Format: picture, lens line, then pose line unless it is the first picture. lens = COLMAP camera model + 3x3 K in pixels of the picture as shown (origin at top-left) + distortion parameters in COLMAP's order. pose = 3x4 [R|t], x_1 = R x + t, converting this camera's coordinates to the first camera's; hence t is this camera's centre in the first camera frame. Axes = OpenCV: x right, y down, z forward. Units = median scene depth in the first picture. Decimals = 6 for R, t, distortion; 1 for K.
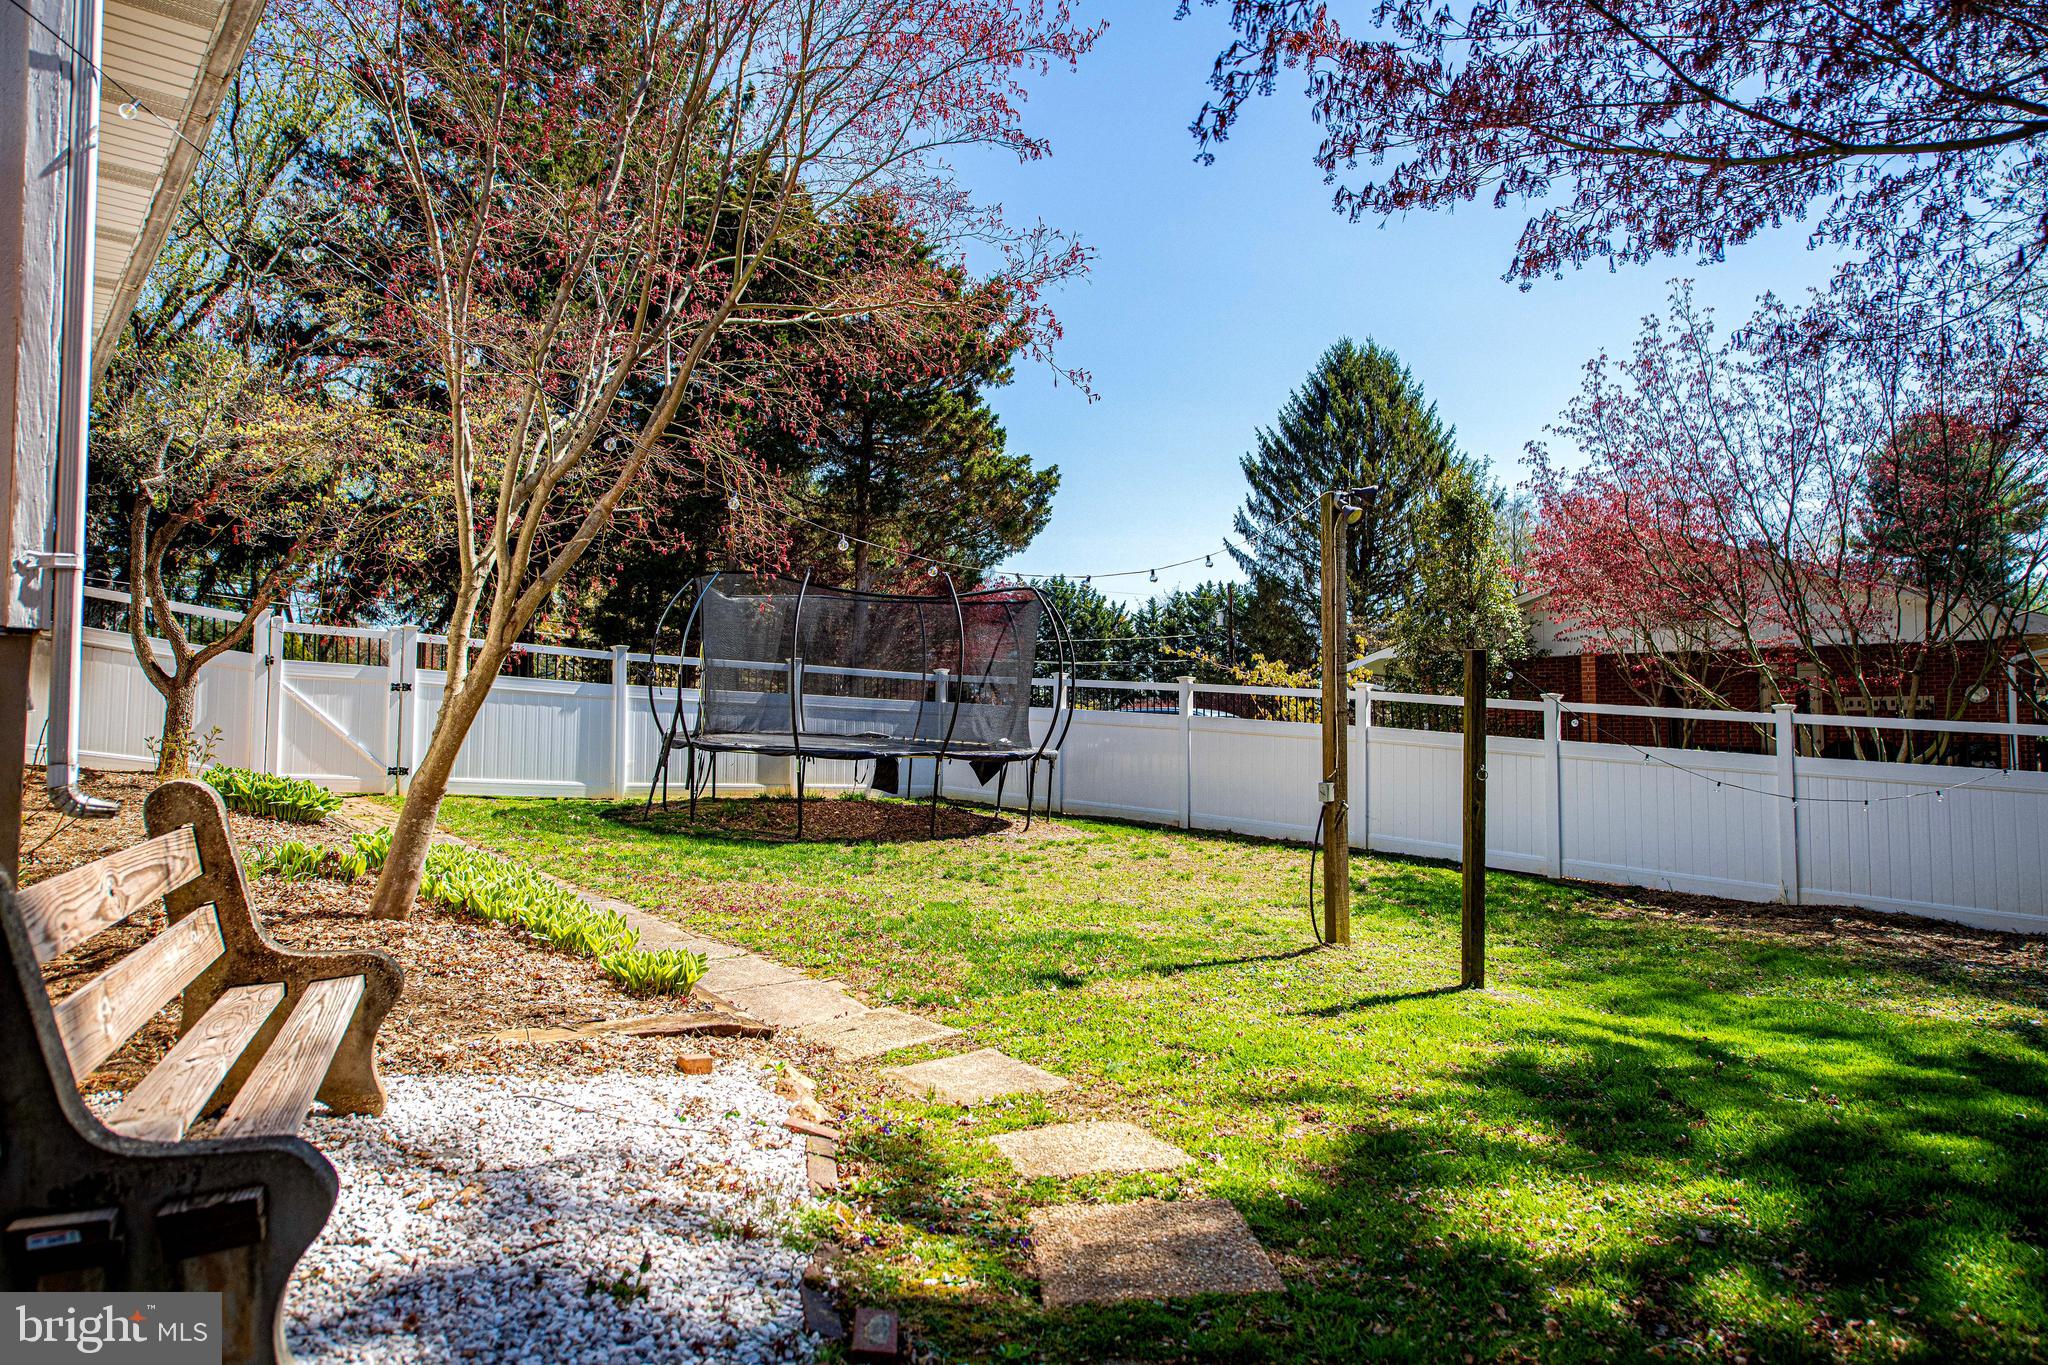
lens RADIAL K [[1368.6, 0, 1026.0], [0, 1368.6, 678.2], [0, 0, 1]] dist [-0.004609, -0.001466]
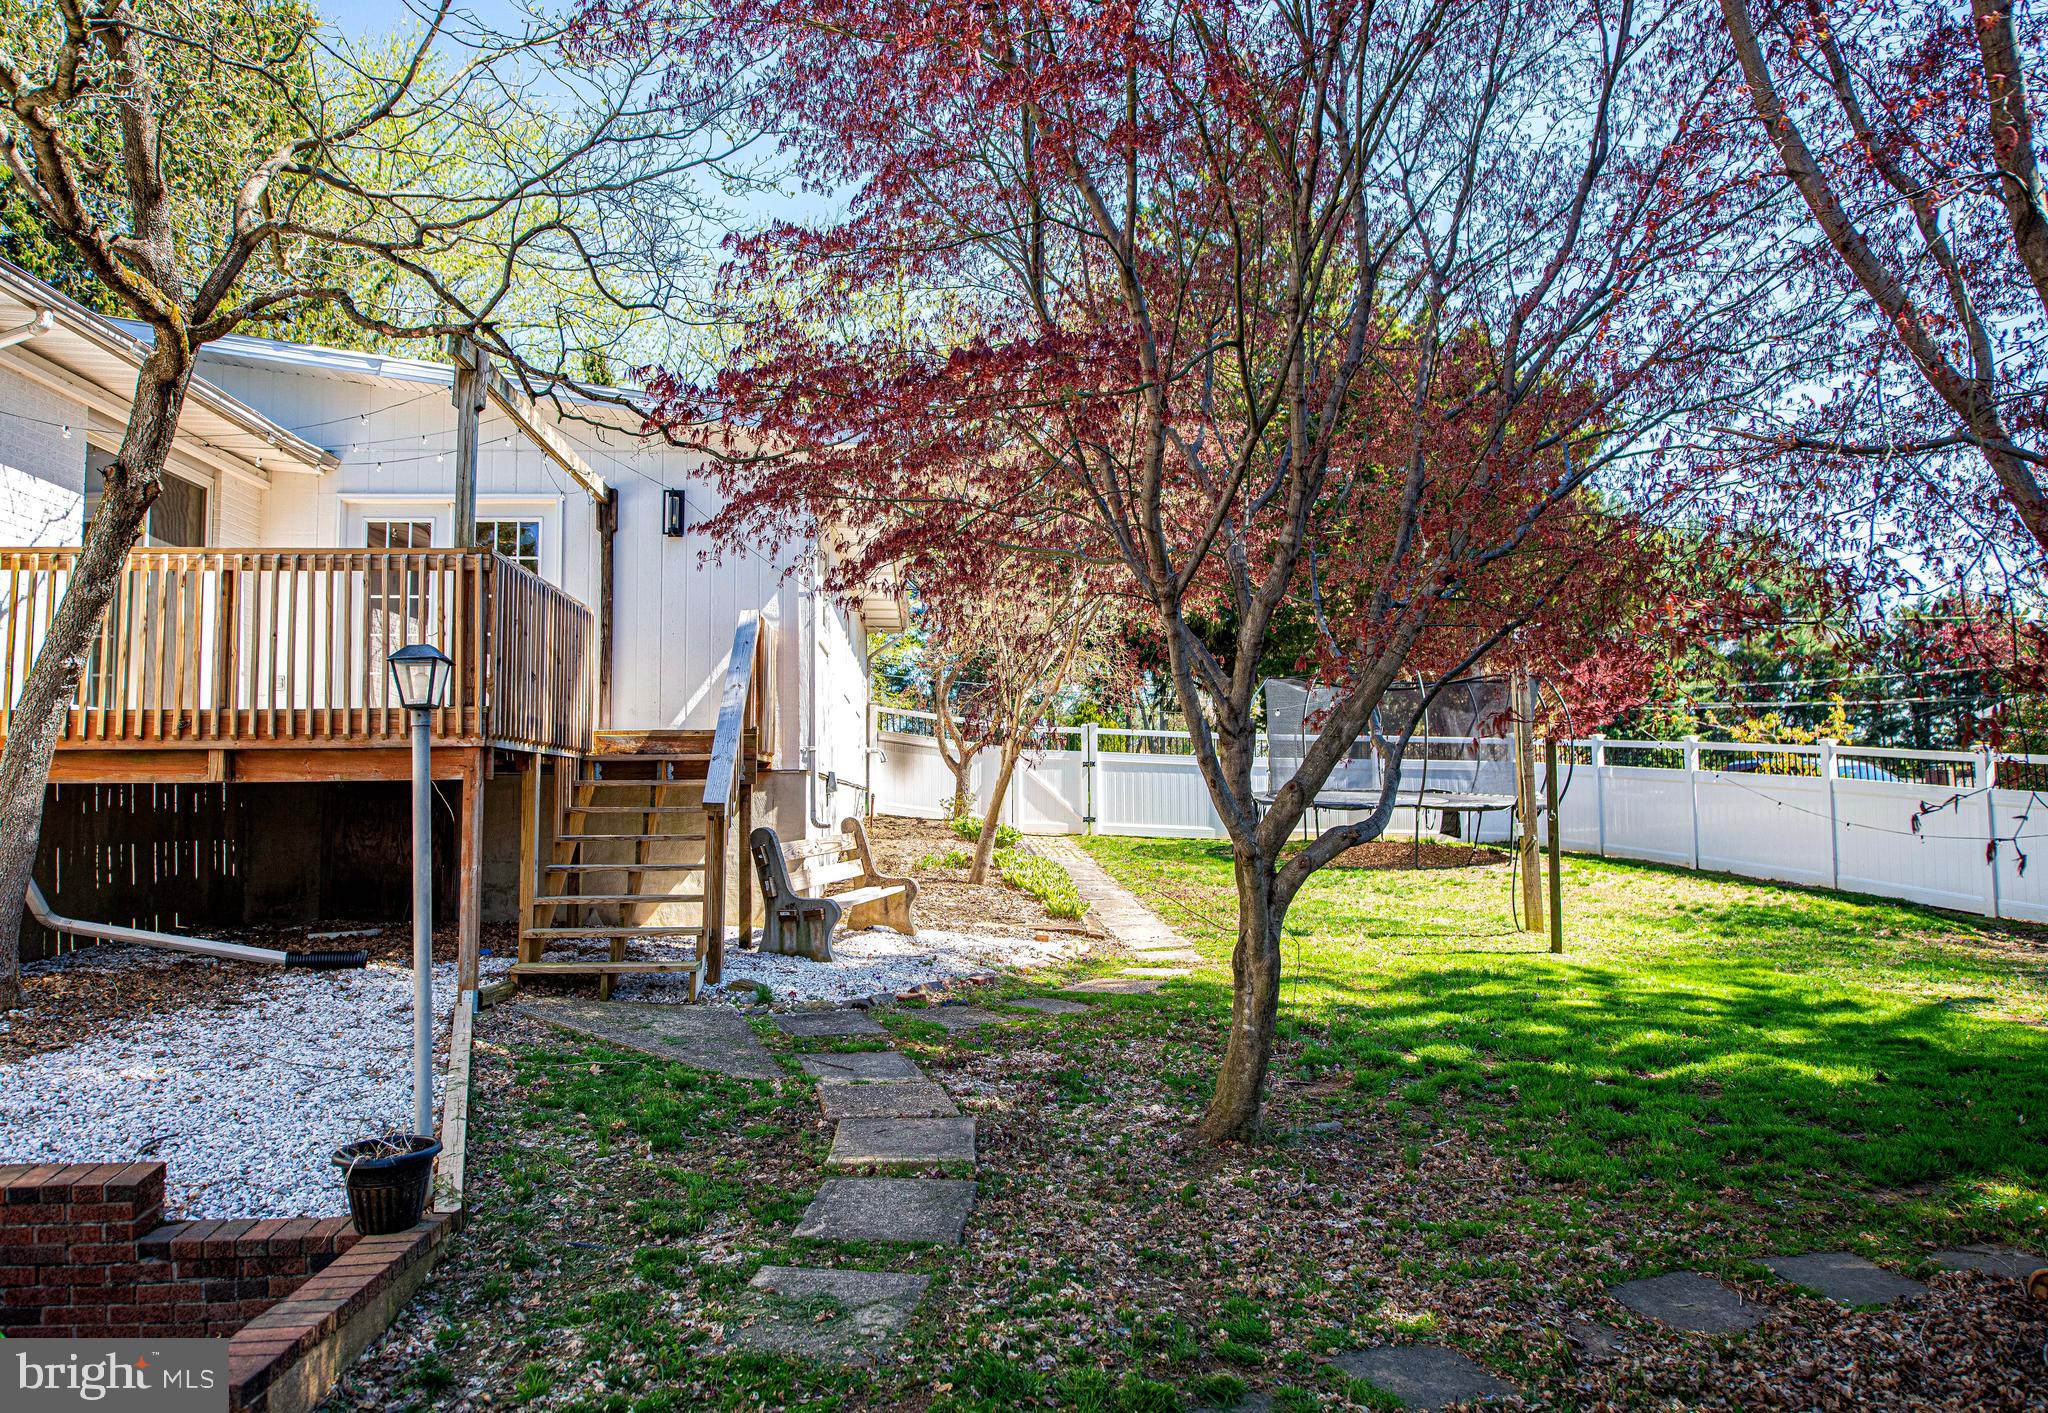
lens RADIAL K [[1441.1, 0, 1024.3], [0, 1441.1, 695.7], [0, 0, 1]] dist [0.000908, 0.001102]
pose [[0.827956, -0.051256, -0.558445, 0.398913], [0.038399, 0.998659, -0.034728, -0.017652], [0.559476, 0.007309, 0.828814, -0.381260]]
